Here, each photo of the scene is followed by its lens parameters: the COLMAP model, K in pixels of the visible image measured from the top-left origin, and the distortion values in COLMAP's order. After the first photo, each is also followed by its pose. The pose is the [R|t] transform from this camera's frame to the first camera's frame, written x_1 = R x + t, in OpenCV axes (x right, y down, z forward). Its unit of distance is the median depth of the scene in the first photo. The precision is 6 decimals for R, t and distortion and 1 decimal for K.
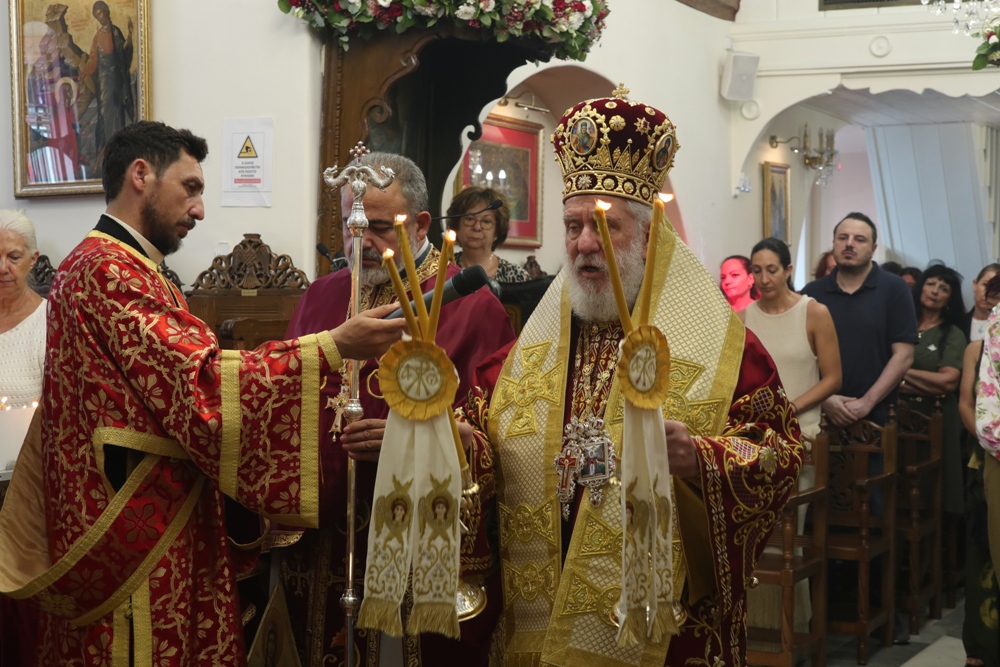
lens RADIAL K [[1677.0, 0, 500.0], [0, 1677.0, 333.5], [0, 0, 1]] dist [0.001114, 0.075530]
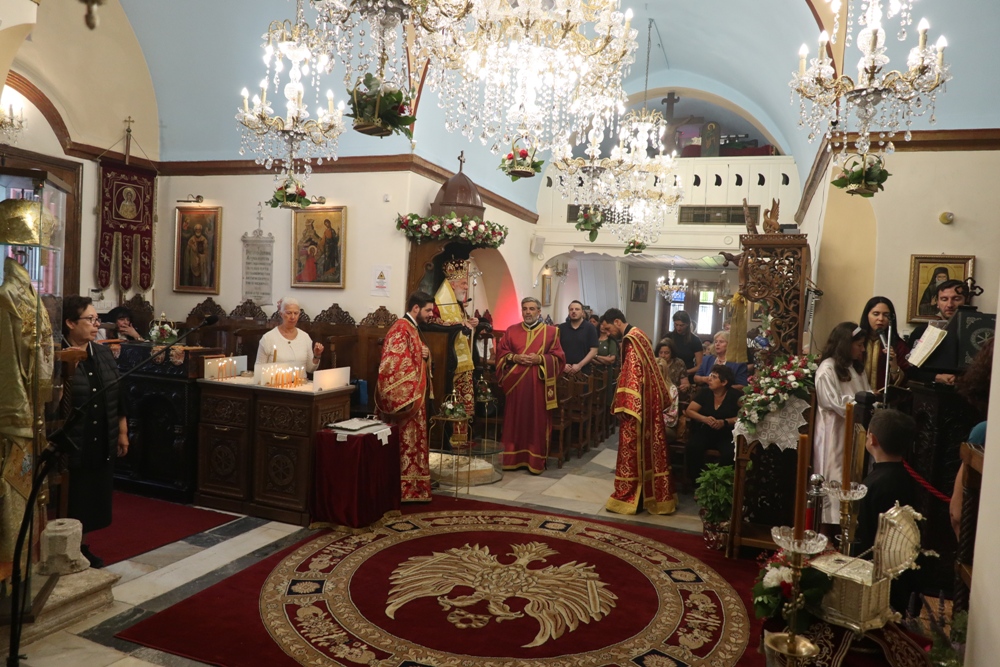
lens RADIAL K [[690.4, 0, 500.0], [0, 690.4, 333.5], [0, 0, 1]] dist [-0.004903, -0.000649]
pose [[0.990651, 0.033911, 0.132142, -0.095965], [-0.036485, 0.999188, 0.017103, -0.037245], [-0.131455, -0.021765, 0.991083, -0.179150]]
